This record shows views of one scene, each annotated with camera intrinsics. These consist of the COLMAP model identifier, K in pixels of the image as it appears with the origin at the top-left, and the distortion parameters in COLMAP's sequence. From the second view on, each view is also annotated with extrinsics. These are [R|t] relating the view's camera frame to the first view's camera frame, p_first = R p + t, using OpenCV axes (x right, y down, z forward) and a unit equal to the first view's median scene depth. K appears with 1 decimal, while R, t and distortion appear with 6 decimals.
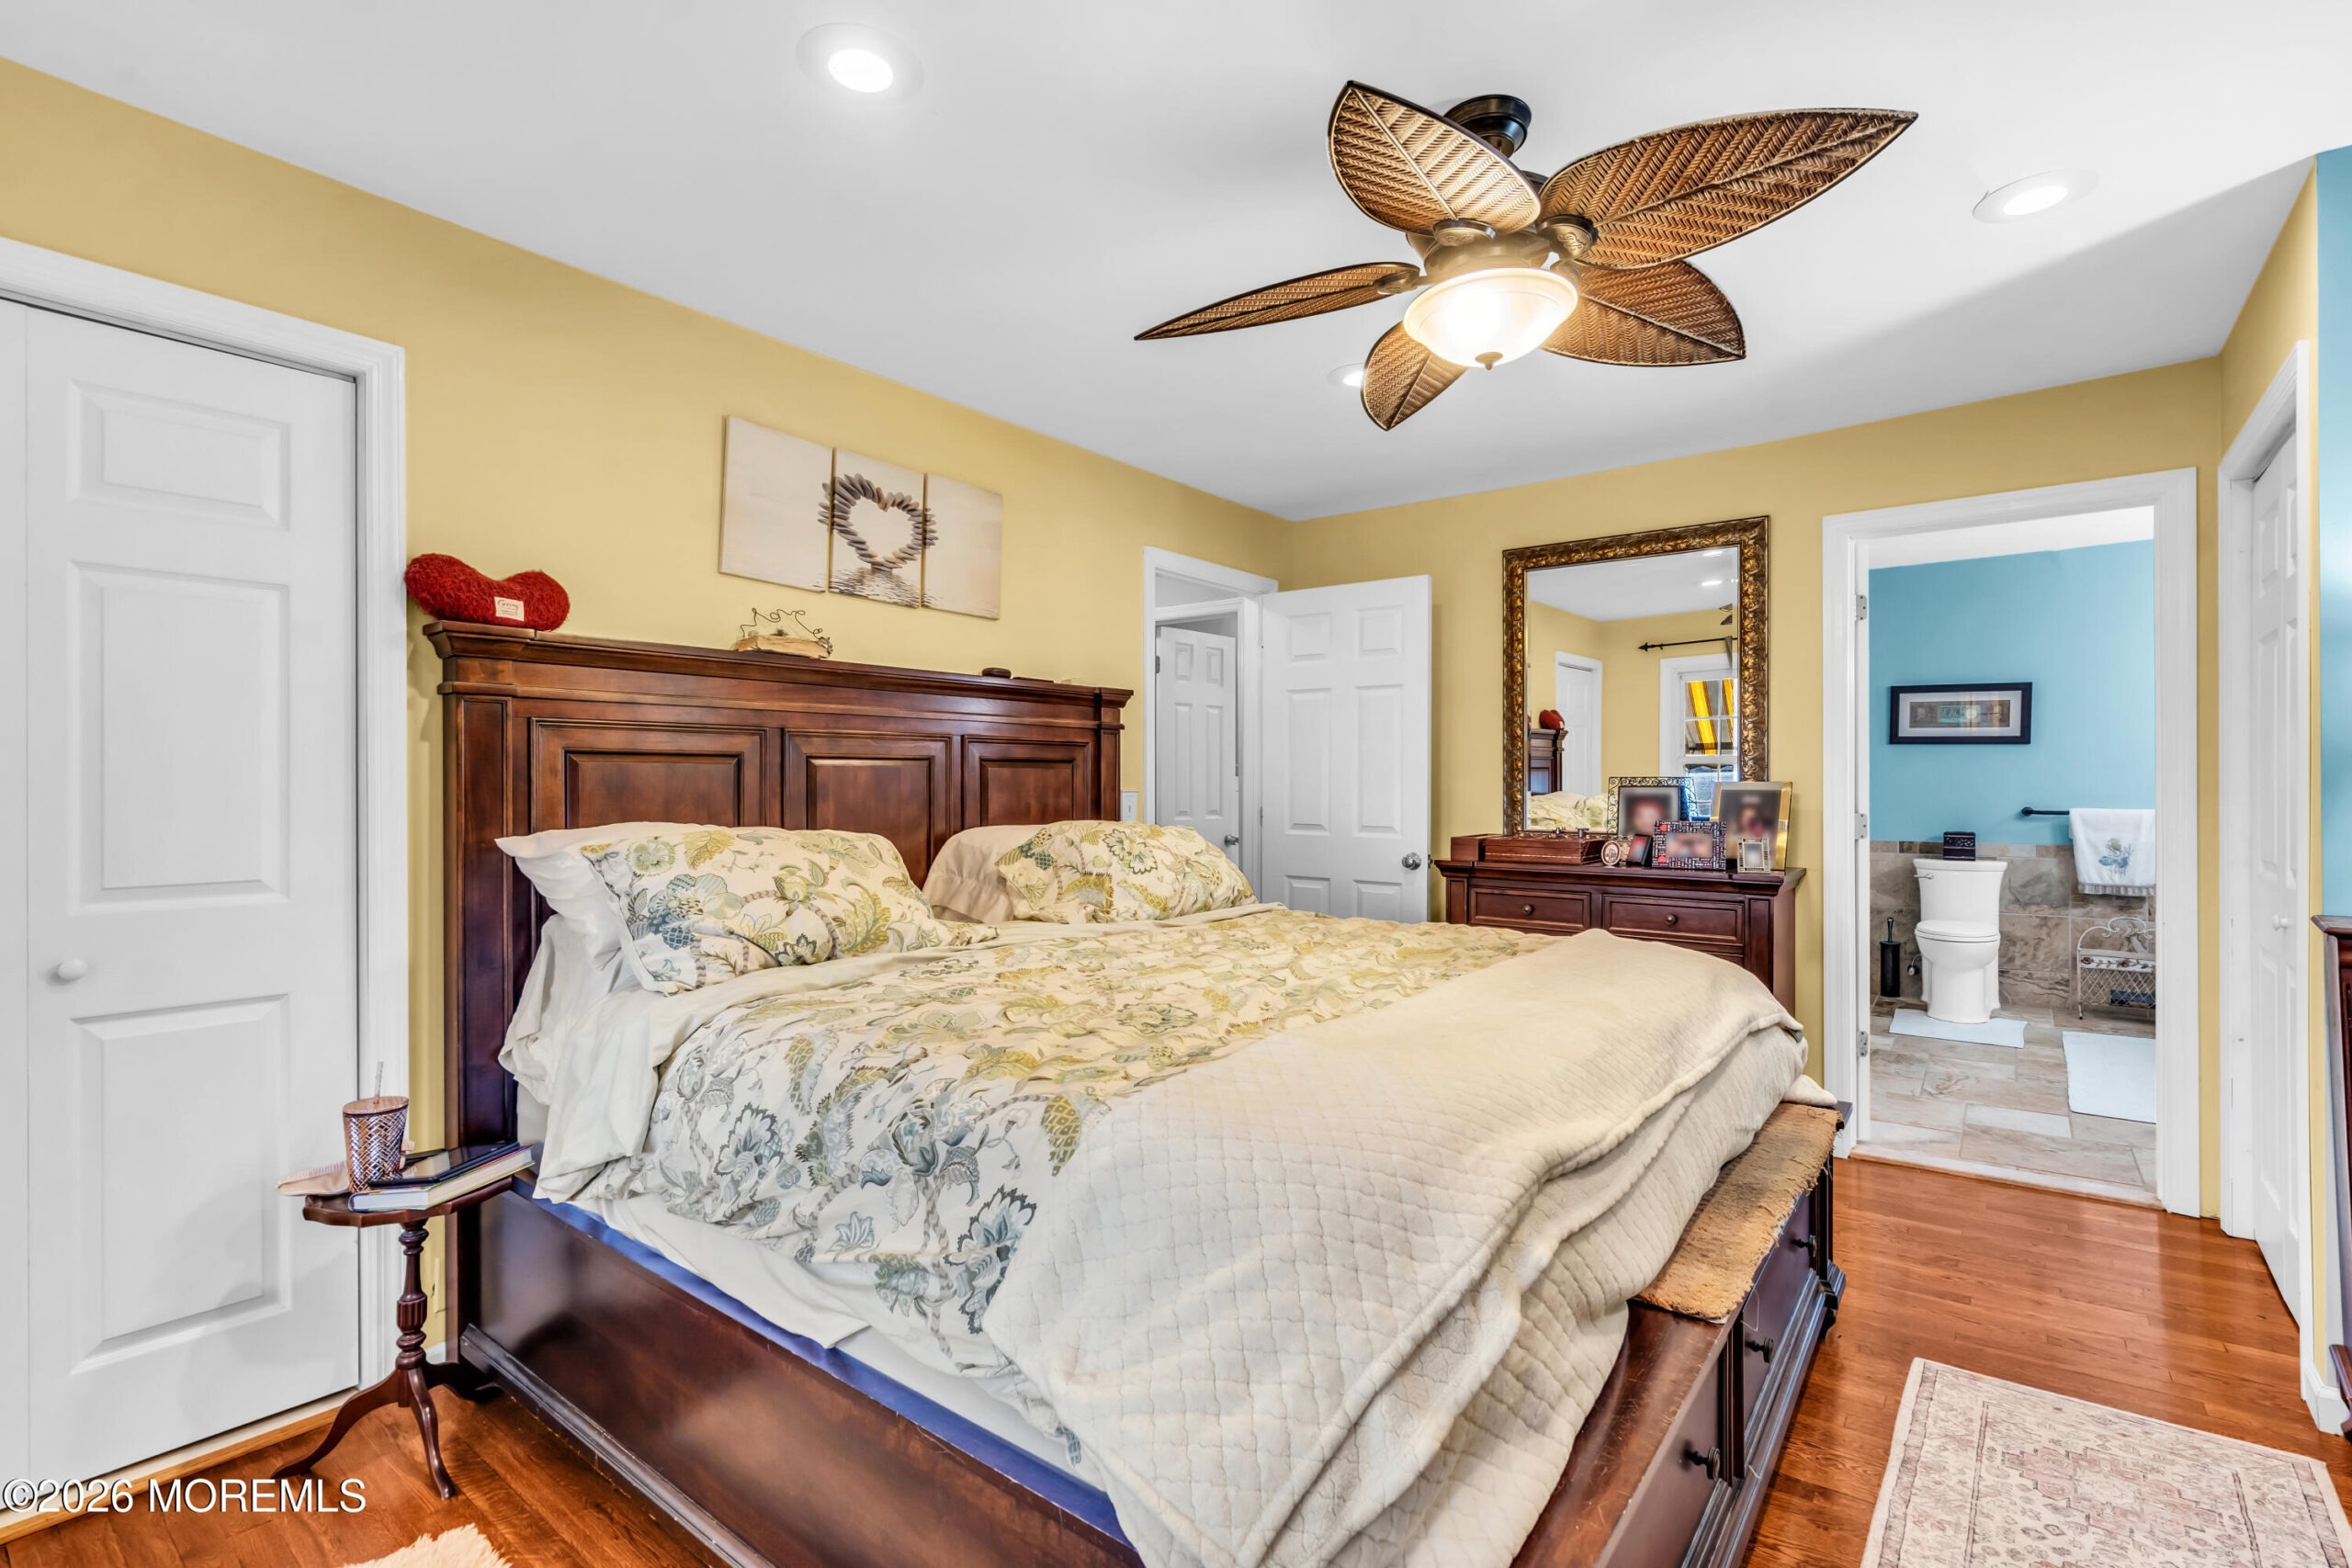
lens RADIAL K [[1091.8, 0, 1173.3], [0, 1091.8, 785.1], [0, 0, 1]] dist [-0.001712, 0.002631]
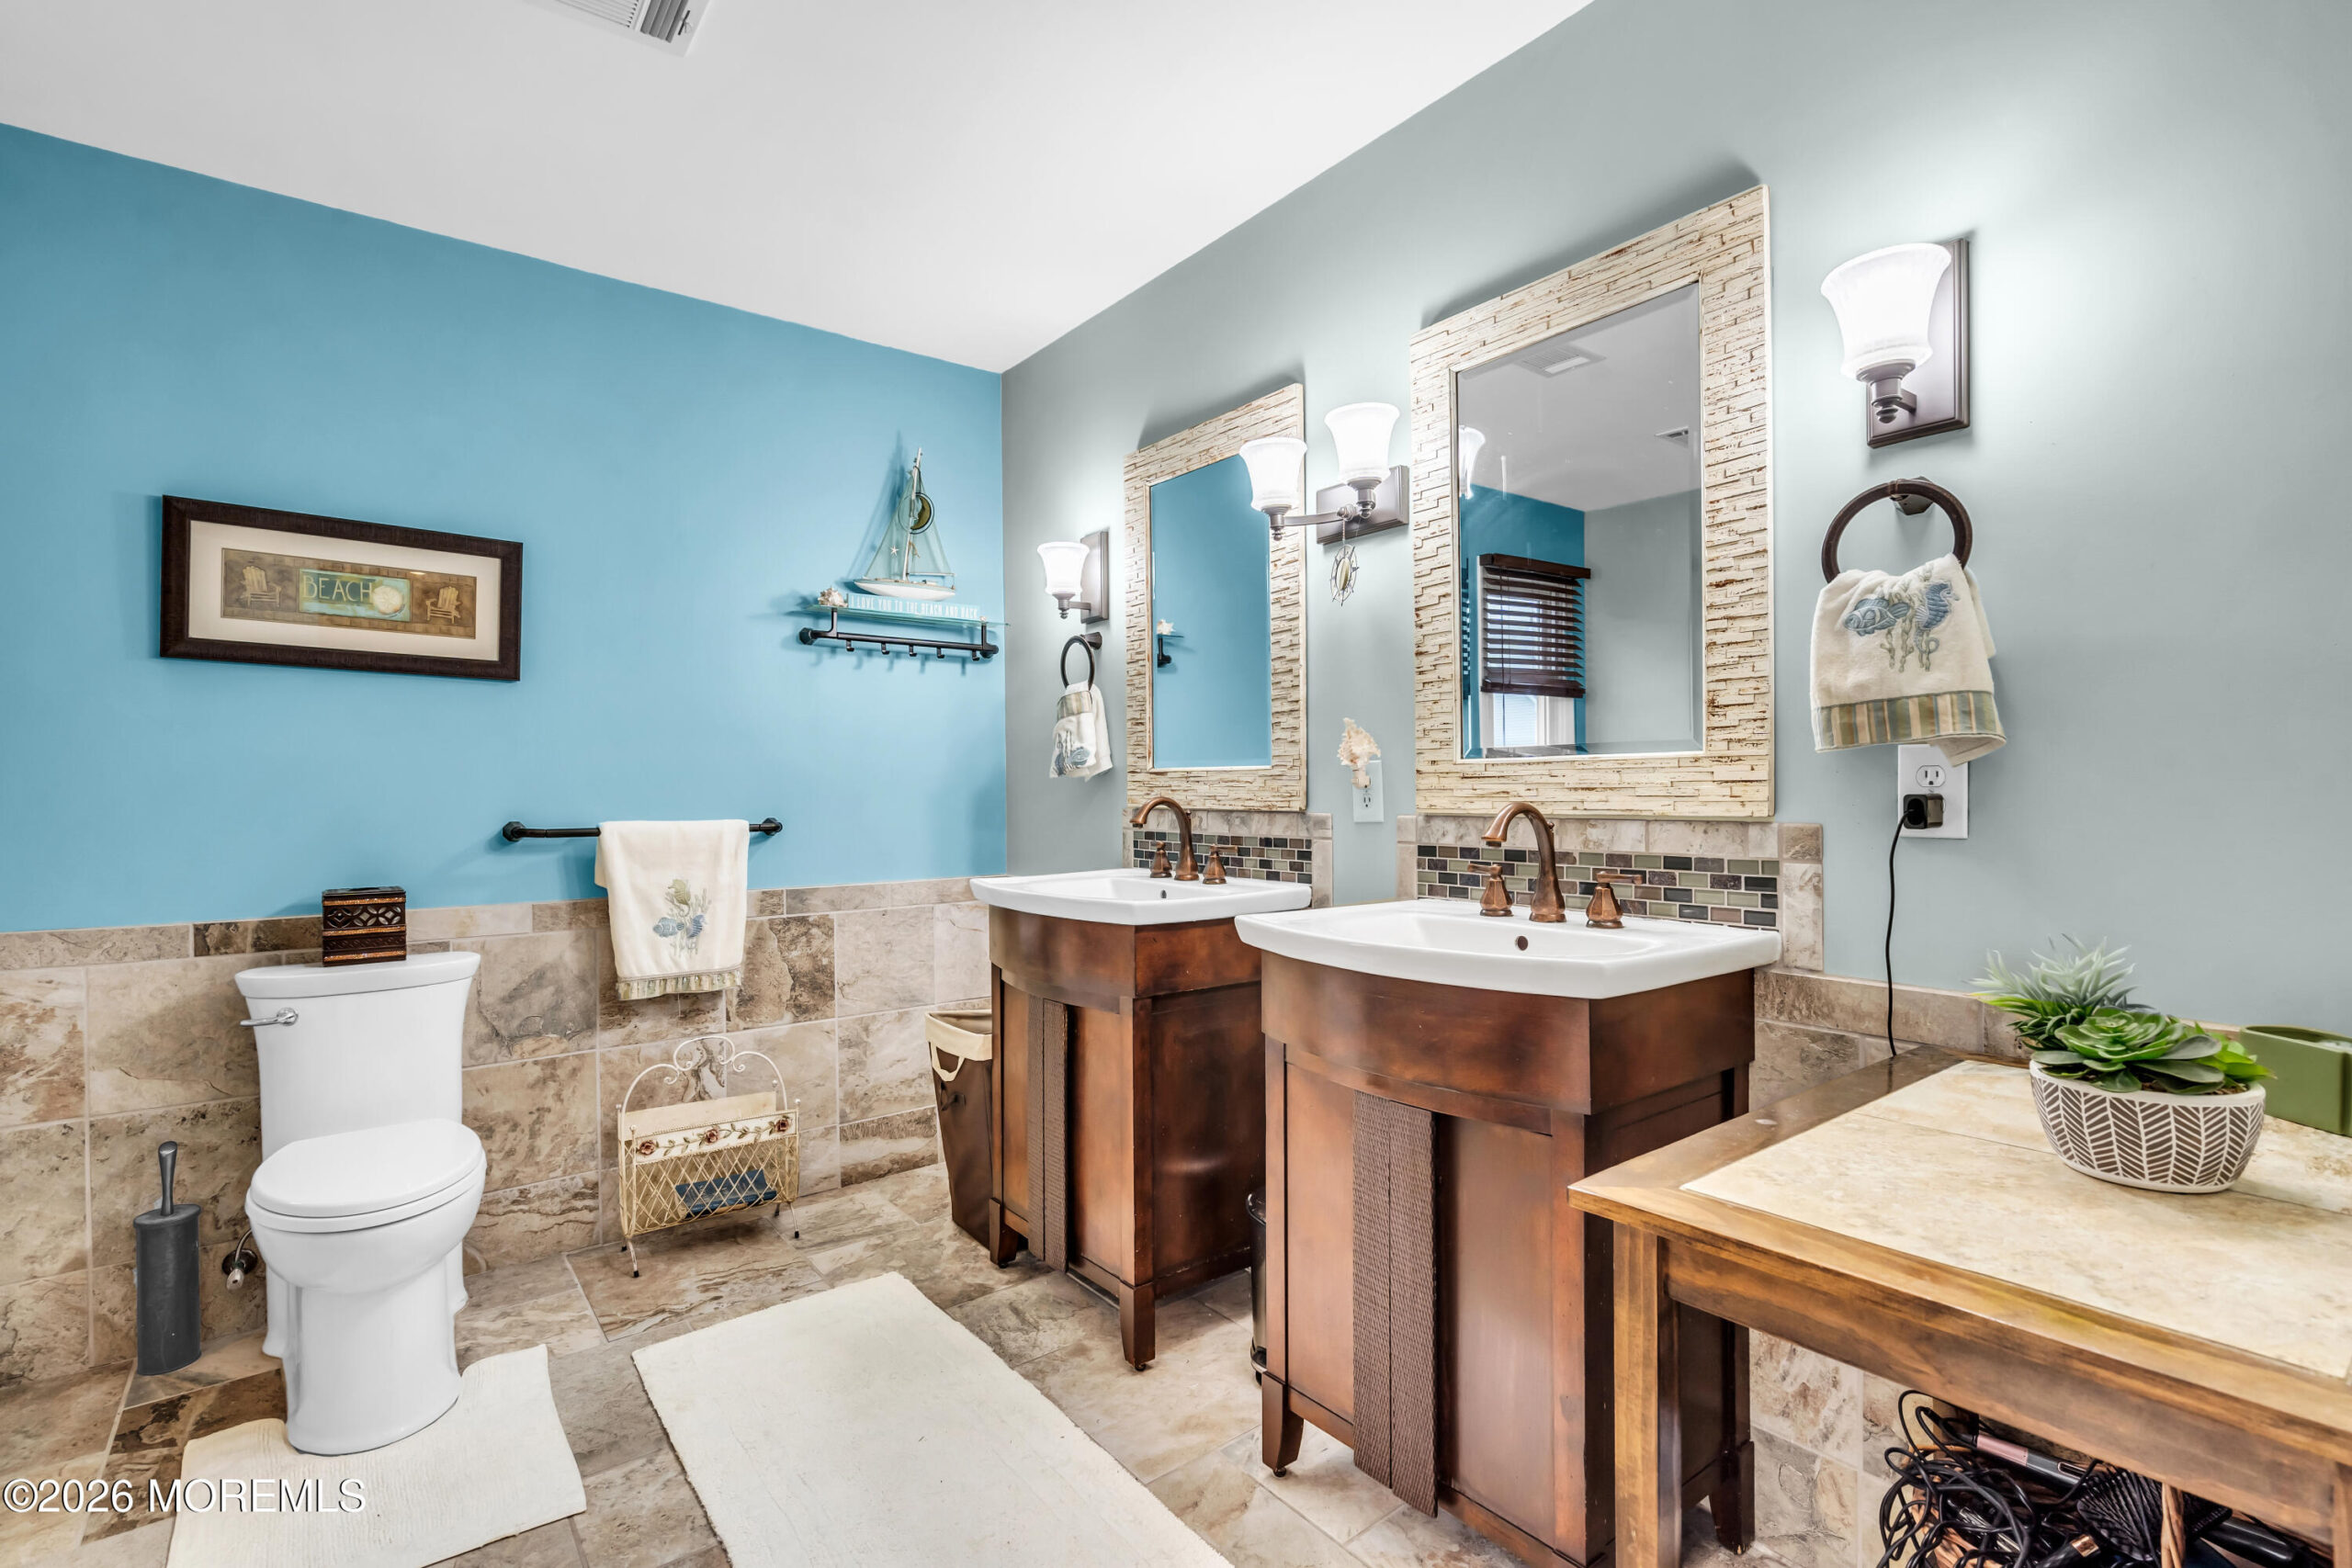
lens RADIAL K [[1091.8, 0, 1183.1], [0, 1091.8, 796.8], [0, 0, 1]] dist [-0.001712, 0.002631]
pose [[0.250261, -0.006822, 0.968154, 0.419249], [0.004619, 0.999972, 0.005852, 0.008409], [-0.968167, 0.003007, 0.250286, 0.625204]]
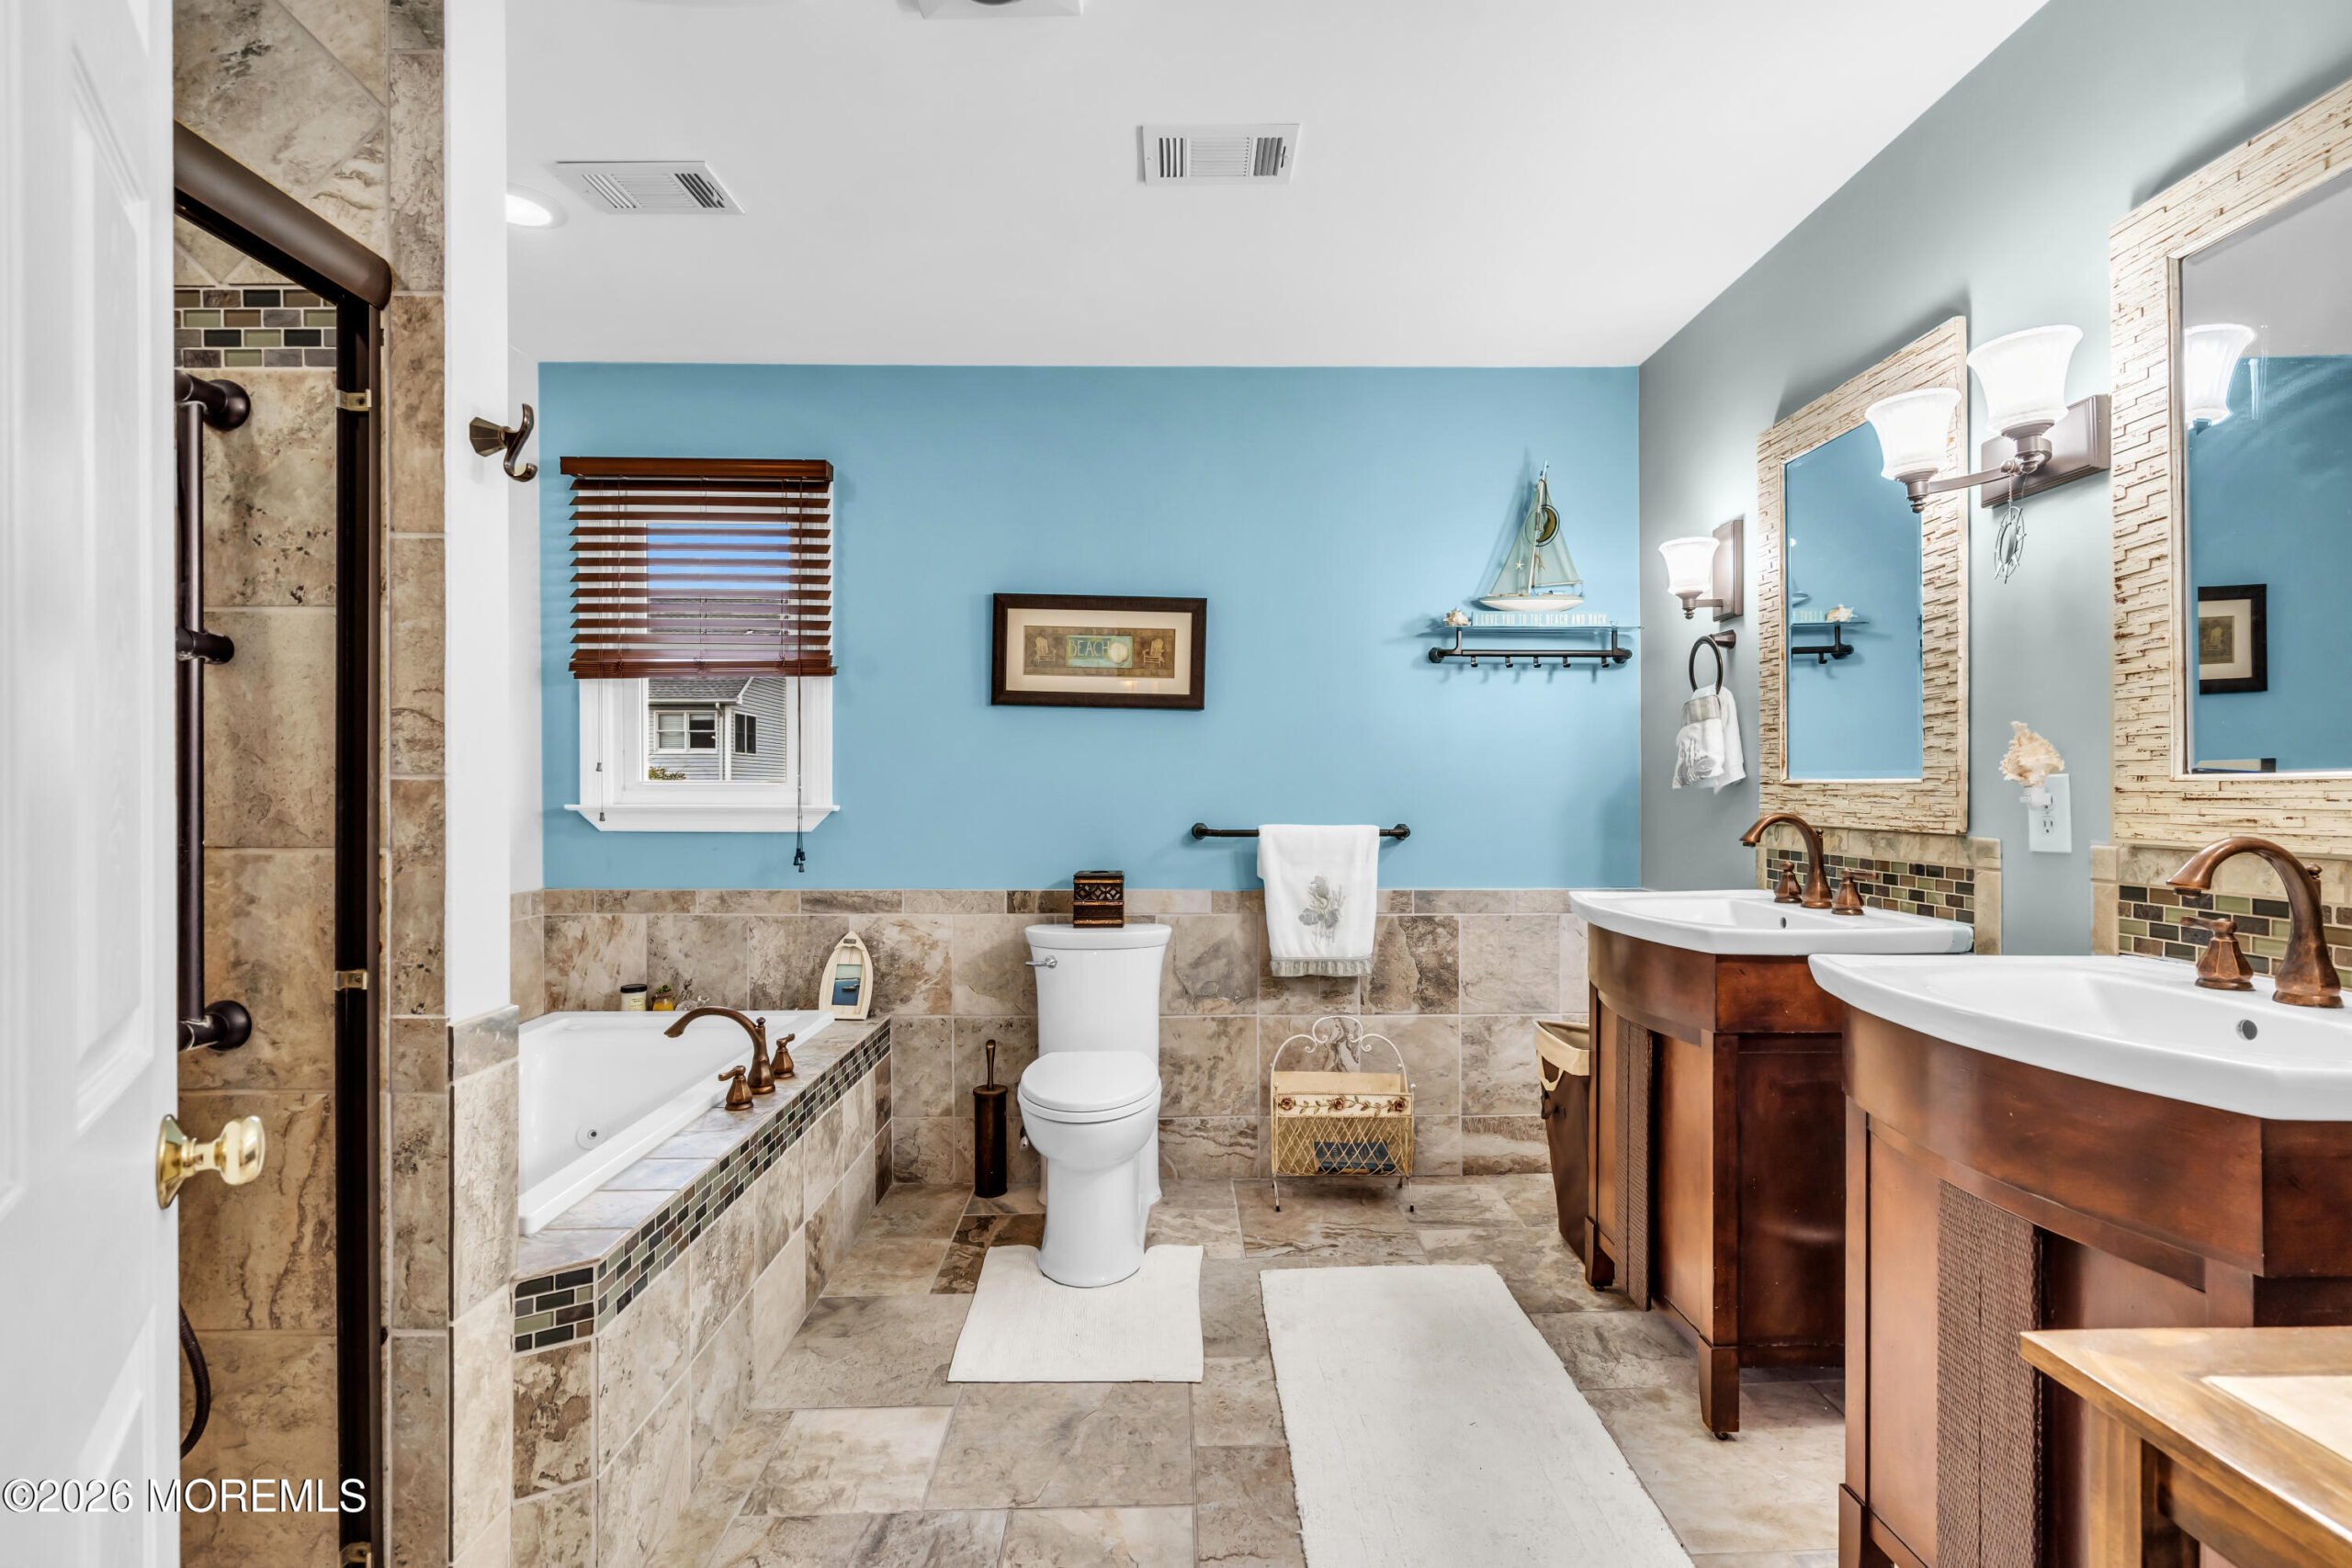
lens RADIAL K [[1091.8, 0, 1192.6], [0, 1091.8, 792.8], [0, 0, 1]] dist [-0.001712, 0.002631]
pose [[0.777377, -0.001319, 0.629034, 0.430749], [-0.001205, 0.999993, 0.003585, 0.002513], [-0.629034, -0.003545, 0.777370, 0.571771]]
